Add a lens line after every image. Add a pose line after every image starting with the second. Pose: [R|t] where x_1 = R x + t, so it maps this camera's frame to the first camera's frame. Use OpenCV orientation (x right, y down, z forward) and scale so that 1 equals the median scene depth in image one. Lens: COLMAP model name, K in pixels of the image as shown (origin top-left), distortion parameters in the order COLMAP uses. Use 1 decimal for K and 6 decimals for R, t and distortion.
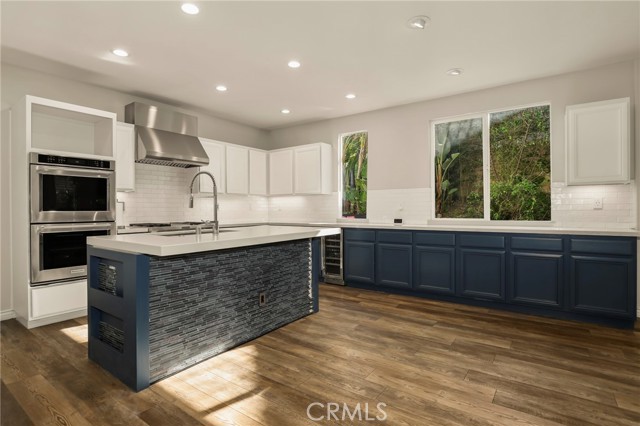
lens RADIAL K [[321.2, 0, 339.3], [0, 321.2, 210.6], [0, 0, 1]] dist [-0.019475, 0.000364]
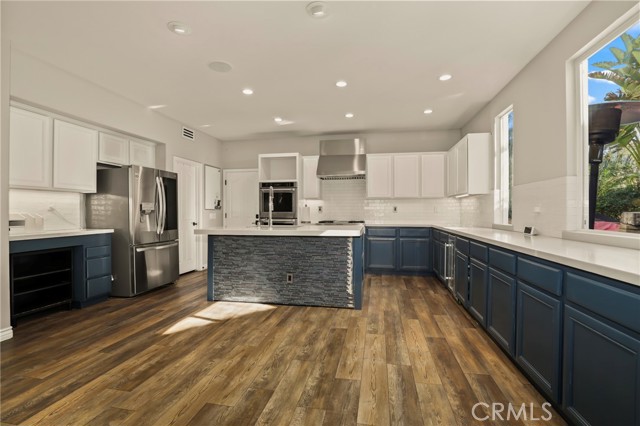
lens RADIAL K [[297.0, 0, 323.2], [0, 297.0, 220.6], [0, 0, 1]] dist [-0.040705, 0.001263]
pose [[0.406161, 0.030349, -0.913298, 0.950625], [-0.006755, 0.999521, 0.030211, -0.003289], [0.913777, -0.006101, 0.406171, 0.630800]]
